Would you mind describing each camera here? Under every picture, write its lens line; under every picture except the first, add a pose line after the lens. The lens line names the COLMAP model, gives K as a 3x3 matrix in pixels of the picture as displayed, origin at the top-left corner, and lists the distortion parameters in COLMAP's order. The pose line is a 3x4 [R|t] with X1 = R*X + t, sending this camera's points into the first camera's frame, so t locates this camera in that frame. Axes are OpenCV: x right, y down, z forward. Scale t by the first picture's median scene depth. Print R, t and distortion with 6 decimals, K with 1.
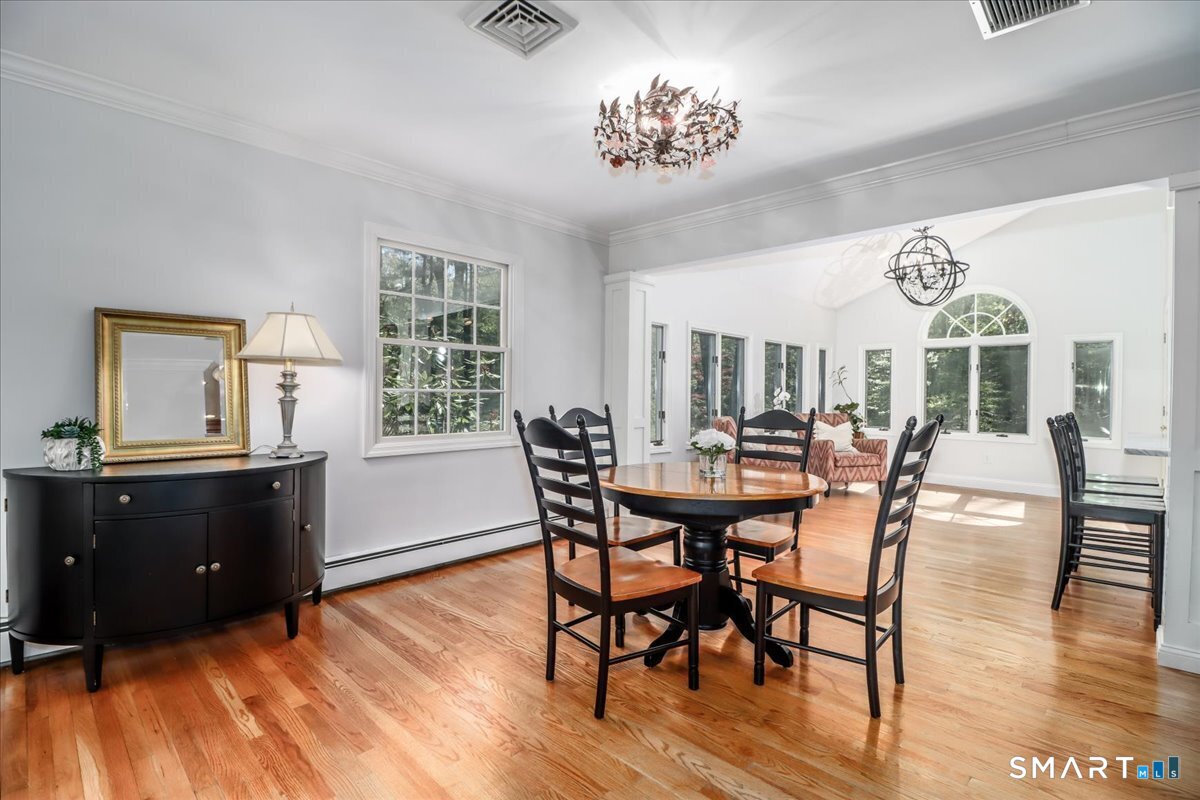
lens RADIAL K [[557.3, 0, 602.1], [0, 557.3, 396.4], [0, 0, 1]] dist [-0.015056, -0.004696]
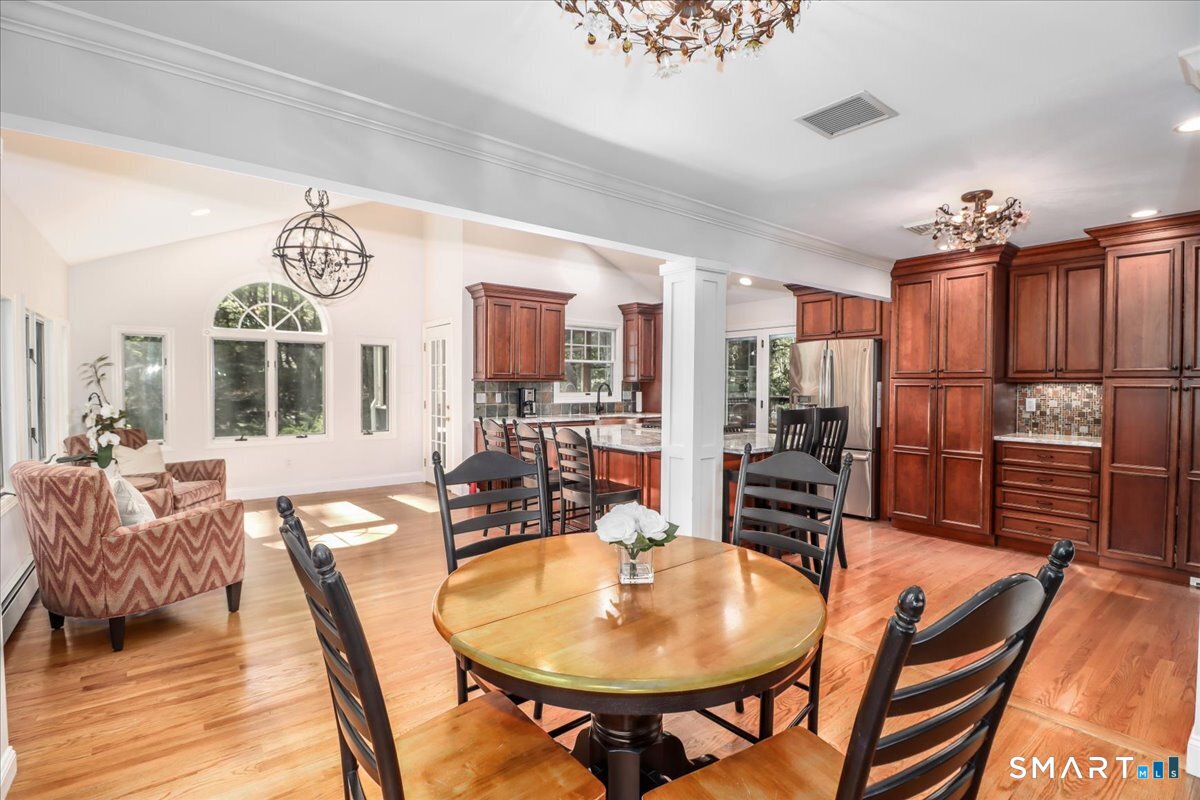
lens RADIAL K [[557.3, 0, 602.2], [0, 557.3, 393.4], [0, 0, 1]] dist [-0.015056, -0.004696]
pose [[0.120280, -0.028459, 0.992332, -0.168308], [0.007094, 0.999588, 0.027807, -0.027442], [-0.992715, 0.003695, 0.120432, 0.372201]]
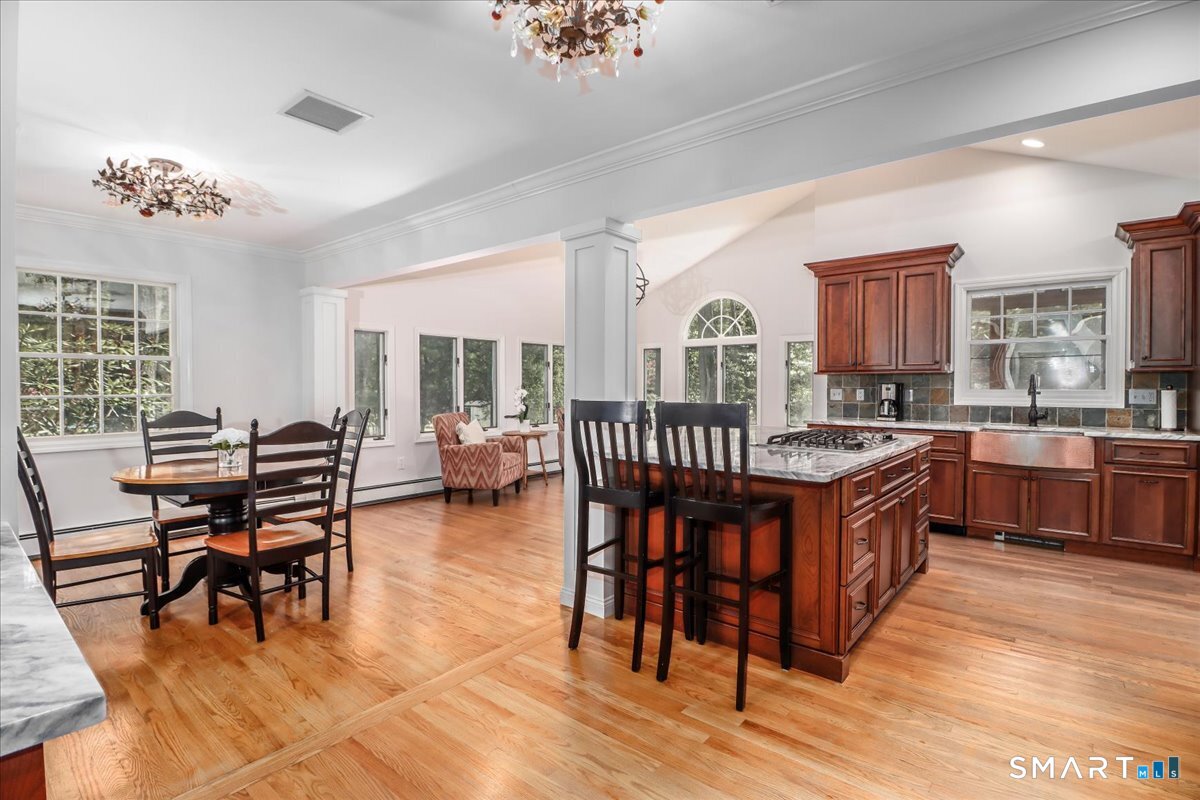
lens RADIAL K [[557.3, 0, 594.5], [0, 557.3, 396.6], [0, 0, 1]] dist [-0.015056, -0.004696]
pose [[0.996251, -0.013492, 0.085447, 0.336479], [0.012067, 0.999780, 0.017168, -0.009020], [-0.085660, -0.016073, 0.996195, -0.114341]]
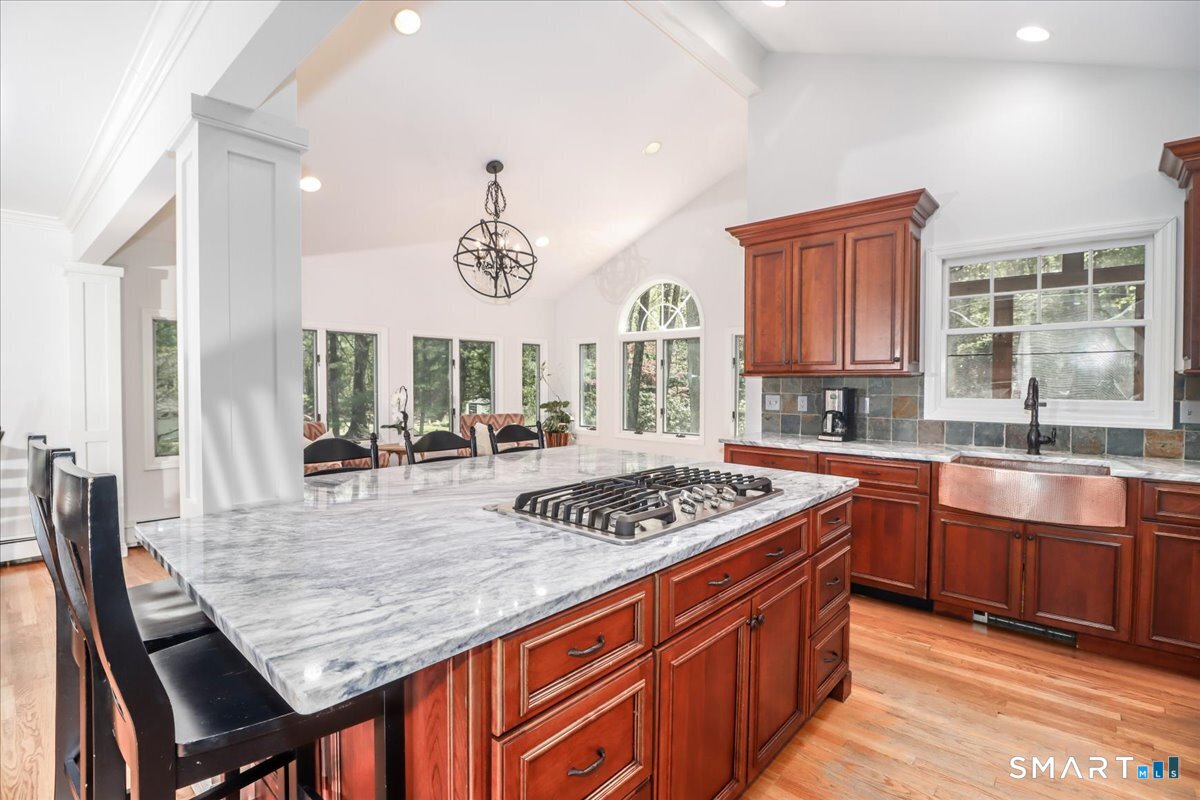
lens RADIAL K [[557.3, 0, 589.6], [0, 557.3, 397.1], [0, 0, 1]] dist [-0.015056, -0.004696]
pose [[0.998639, -0.012836, 0.050550, 0.534721], [0.011708, 0.999677, 0.022551, -0.016659], [-0.050823, -0.021928, 0.998467, 0.071011]]
